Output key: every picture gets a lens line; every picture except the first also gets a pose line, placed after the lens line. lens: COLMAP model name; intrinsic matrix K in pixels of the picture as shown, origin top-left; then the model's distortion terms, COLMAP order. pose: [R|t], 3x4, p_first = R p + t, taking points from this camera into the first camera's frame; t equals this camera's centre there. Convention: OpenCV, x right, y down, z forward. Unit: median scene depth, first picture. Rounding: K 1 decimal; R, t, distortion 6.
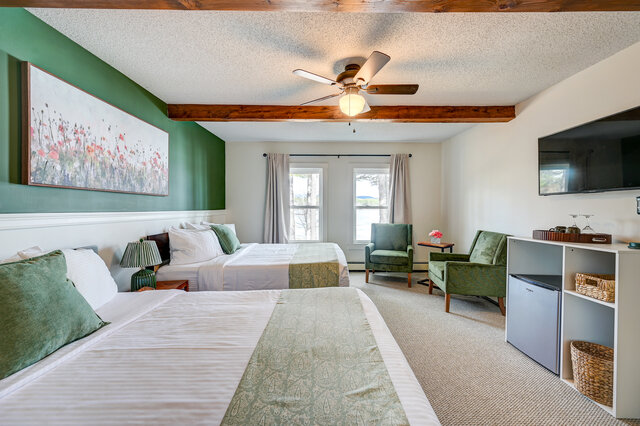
lens RADIAL K [[252.5, 0, 320.0], [0, 252.5, 213.0], [0, 0, 1]] dist [0.000231, -0.000207]
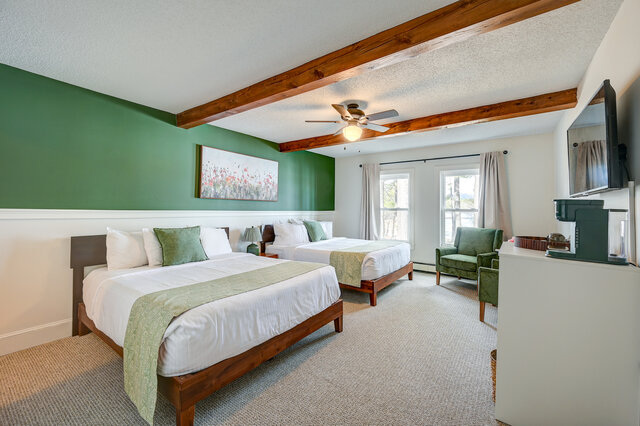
lens RADIAL K [[255.9, 0, 335.6], [0, 255.9, 208.6], [0, 0, 1]] dist [0.000759, -0.000019]
pose [[0.824792, 0.008265, -0.565375, 0.611871], [-0.022723, 0.999570, -0.018537, -0.000206], [0.564979, 0.028136, 0.824625, -0.116792]]
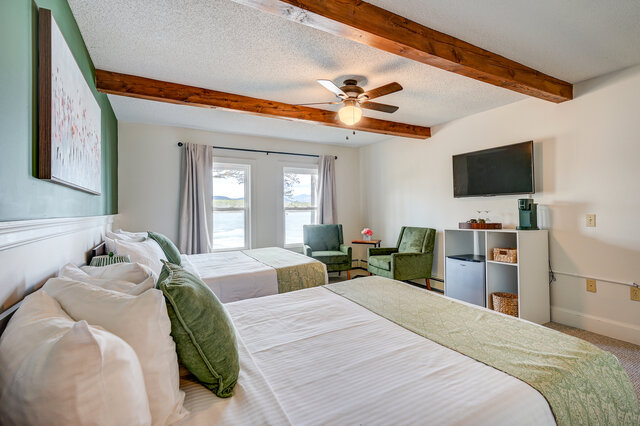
lens RADIAL K [[299.1, 0, 320.0], [0, 299.1, 213.0], [0, 0, 1]] dist [-0.000217, 0.000248]
pose [[0.878501, -0.018234, 0.477392, -0.465501], [0.023465, 0.999712, -0.004997, 0.003241], [-0.477163, 0.015592, 0.878676, -0.061450]]
